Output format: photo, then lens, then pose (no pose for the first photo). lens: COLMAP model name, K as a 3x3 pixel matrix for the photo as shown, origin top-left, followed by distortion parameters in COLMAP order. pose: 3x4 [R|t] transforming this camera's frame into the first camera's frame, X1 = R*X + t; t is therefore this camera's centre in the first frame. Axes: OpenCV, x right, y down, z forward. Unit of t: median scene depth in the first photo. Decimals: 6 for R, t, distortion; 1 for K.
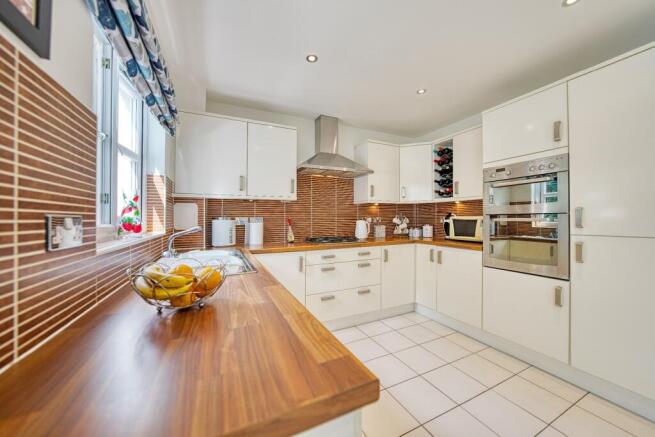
lens RADIAL K [[237.4, 0, 330.3], [0, 237.4, 218.5], [0, 0, 1]] dist [-0.017070, 0.000214]
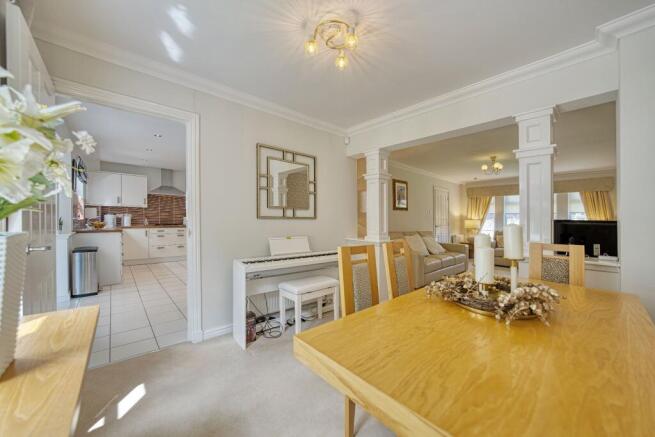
lens RADIAL K [[237.4, 0, 330.7], [0, 237.4, 230.0], [0, 0, 1]] dist [-0.017070, 0.000214]
pose [[0.956299, 0.012017, 0.292142, 0.932958], [-0.025122, 0.998837, 0.041146, 0.005062], [-0.291308, -0.046687, 0.955489, -1.794944]]
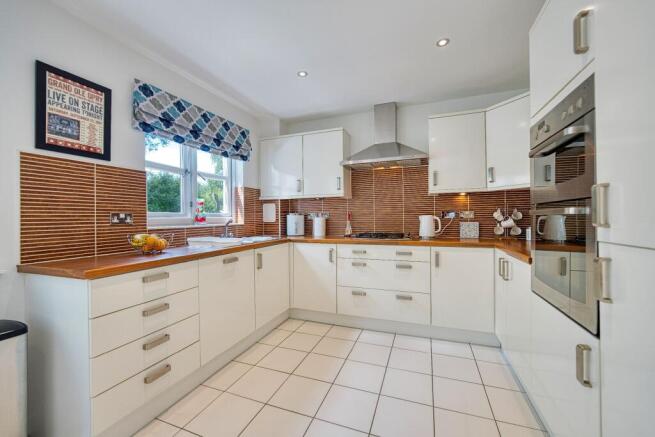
lens RADIAL K [[264.5, 0, 329.2], [0, 264.5, 218.0], [0, 0, 1]] dist [-0.004352, -0.000093]
pose [[0.684211, 0.003322, -0.729277, 0.685423], [0.005050, 0.999944, 0.009293, 0.008664], [0.729267, -0.010041, 0.684156, 0.147226]]
